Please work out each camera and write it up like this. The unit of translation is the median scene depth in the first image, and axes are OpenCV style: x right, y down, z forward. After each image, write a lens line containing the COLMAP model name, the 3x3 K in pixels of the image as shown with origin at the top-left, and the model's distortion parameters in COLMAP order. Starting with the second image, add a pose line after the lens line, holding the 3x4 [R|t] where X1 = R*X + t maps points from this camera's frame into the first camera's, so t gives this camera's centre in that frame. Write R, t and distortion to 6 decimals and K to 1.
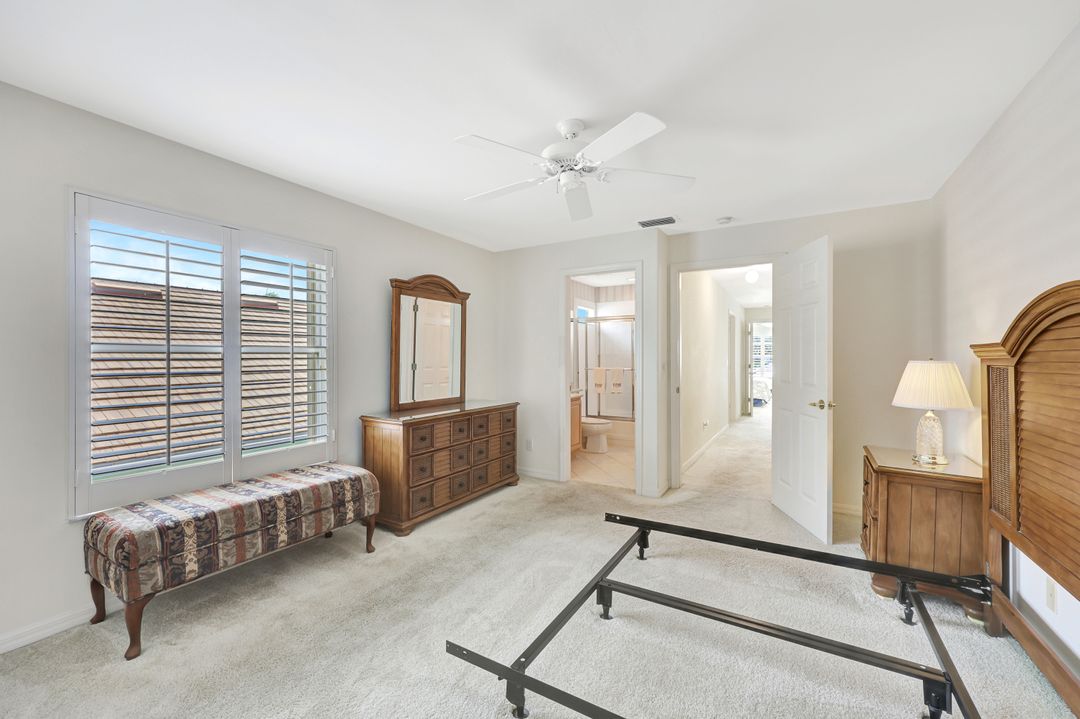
lens RADIAL K [[433.5, 0, 542.3], [0, 433.5, 359.8], [0, 0, 1]] dist [-0.000385, -0.000014]
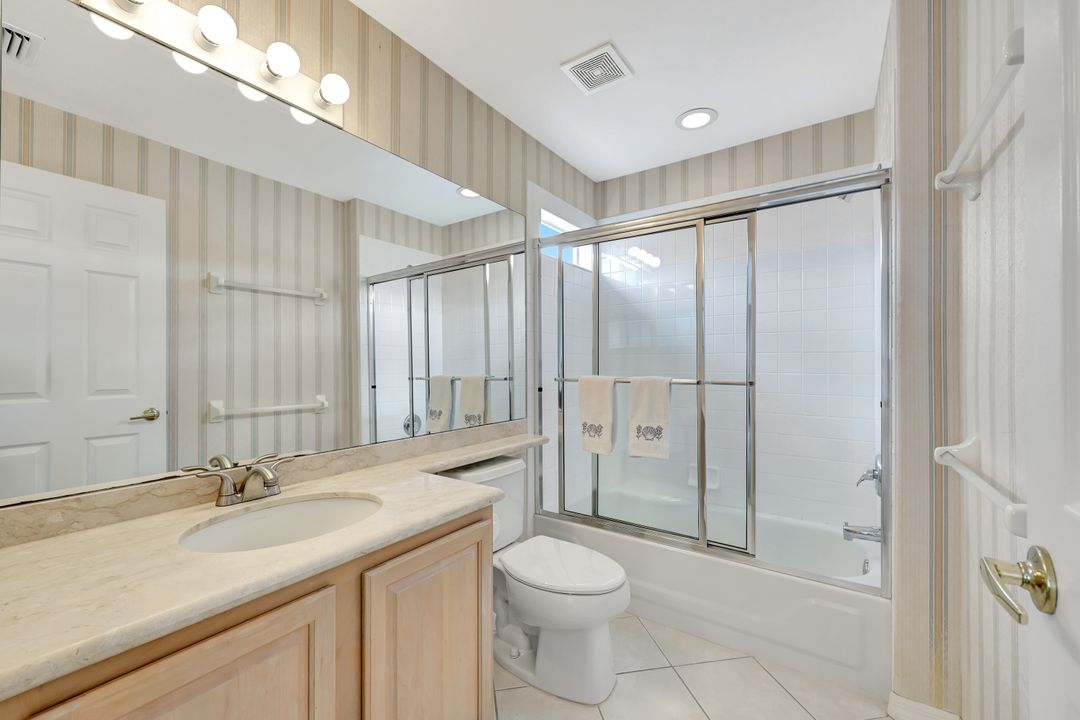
lens RADIAL K [[433.5, 0, 536.5], [0, 433.5, 362.3], [0, 0, 1]] dist [-0.000385, -0.000014]
pose [[0.997514, 0.007444, -0.070081, 0.107496], [-0.007566, 0.999970, -0.001473, 0.008106], [0.070068, 0.002000, 0.997540, 0.648200]]
